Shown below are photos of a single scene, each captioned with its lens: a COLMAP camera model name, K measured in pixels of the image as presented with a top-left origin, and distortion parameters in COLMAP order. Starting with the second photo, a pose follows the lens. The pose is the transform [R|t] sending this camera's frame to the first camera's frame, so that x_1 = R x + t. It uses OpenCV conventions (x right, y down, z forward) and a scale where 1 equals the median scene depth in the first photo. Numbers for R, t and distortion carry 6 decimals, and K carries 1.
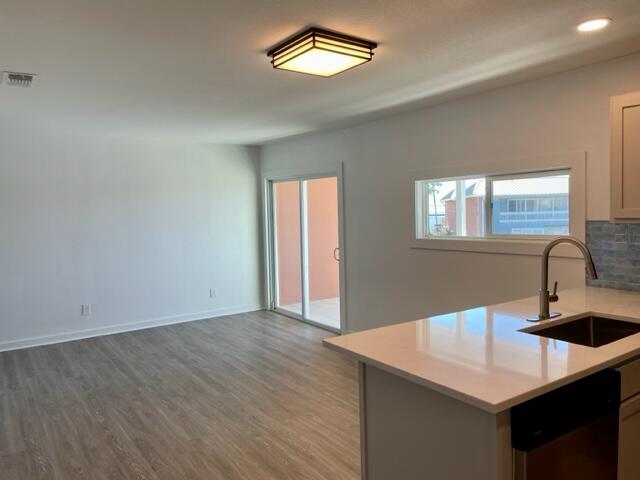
lens RADIAL K [[480.4, 0, 316.7], [0, 480.4, 238.6], [0, 0, 1]] dist [0.095482, -0.113953]
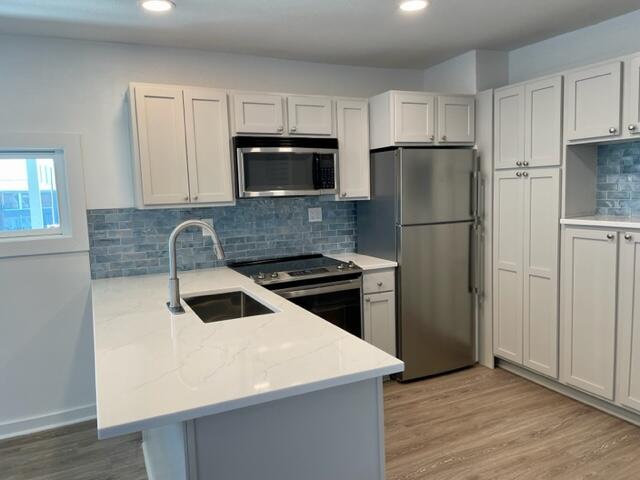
lens RADIAL K [[480.4, 0, 322.1], [0, 480.4, 237.0], [0, 0, 1]] dist [0.095482, -0.113953]
pose [[0.158561, -0.078874, 0.984194, -0.279057], [0.084649, 0.994220, 0.066040, -0.008307], [-0.983714, 0.072840, 0.164321, 0.396311]]
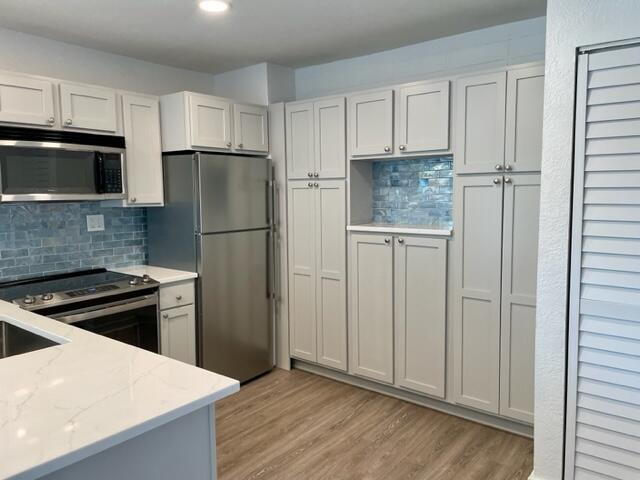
lens RADIAL K [[480.4, 0, 323.6], [0, 480.4, 234.0], [0, 0, 1]] dist [0.095482, -0.113953]
pose [[-0.298491, -0.056230, 0.952755, -0.247382], [0.072067, 0.994085, 0.081247, -0.011799], [-0.951688, 0.092913, -0.292673, 0.443929]]
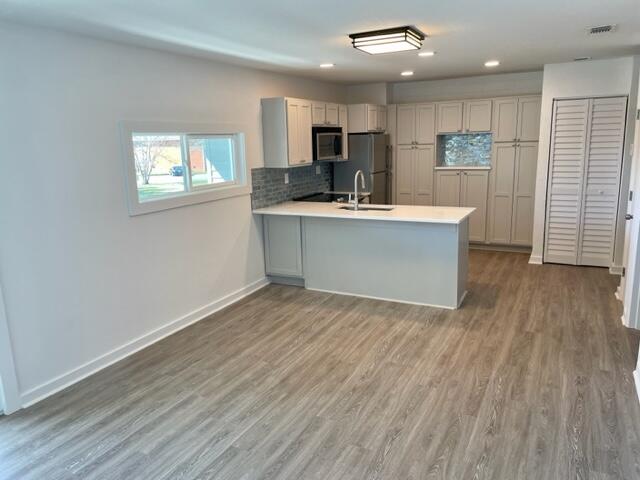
lens RADIAL K [[480.4, 0, 319.1], [0, 480.4, 236.7], [0, 0, 1]] dist [0.095482, -0.113953]
pose [[-0.465424, -0.137291, 0.874375, -0.905099], [0.091064, 0.975226, 0.201599, -0.112591], [-0.880391, 0.173453, -0.441391, 1.465465]]
